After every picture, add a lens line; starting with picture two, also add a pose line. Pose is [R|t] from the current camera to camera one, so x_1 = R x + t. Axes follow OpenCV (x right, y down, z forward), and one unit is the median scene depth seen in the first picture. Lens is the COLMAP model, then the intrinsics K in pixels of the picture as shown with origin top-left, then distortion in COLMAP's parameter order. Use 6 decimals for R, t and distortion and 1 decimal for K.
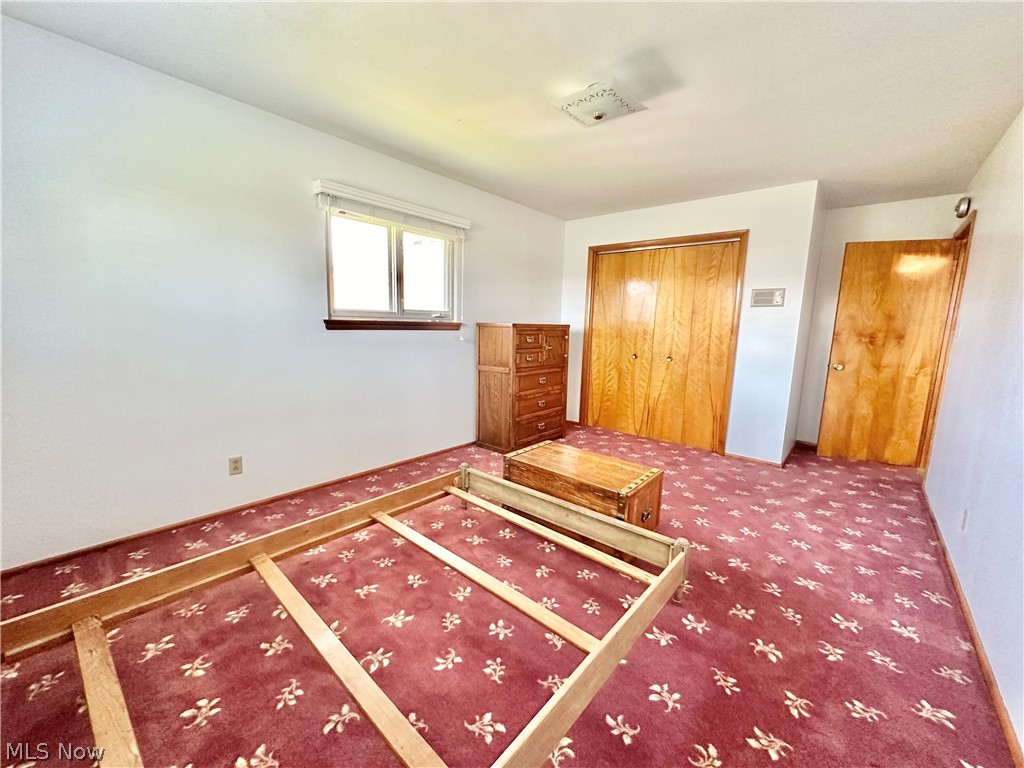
lens RADIAL K [[405.5, 0, 514.8], [0, 405.5, 385.5], [0, 0, 1]] dist [-0.000751, 0.001129]
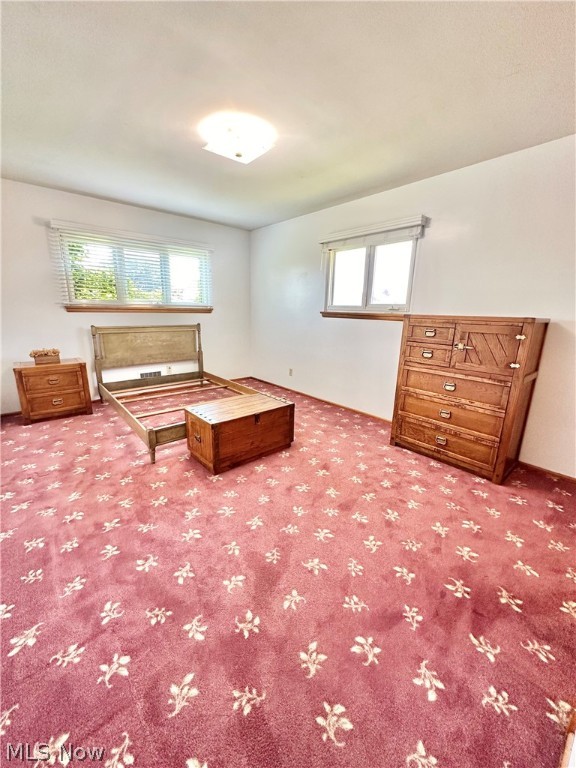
lens RADIAL K [[304.1, 0, 288.8], [0, 304.1, 383.8], [0, 0, 1]] dist [-0.000751, 0.001129]
pose [[-0.136413, 0.209660, -0.968212, 0.733550], [-0.178894, 0.956067, 0.232235, -0.105736], [0.974366, 0.204888, -0.092913, 0.777086]]
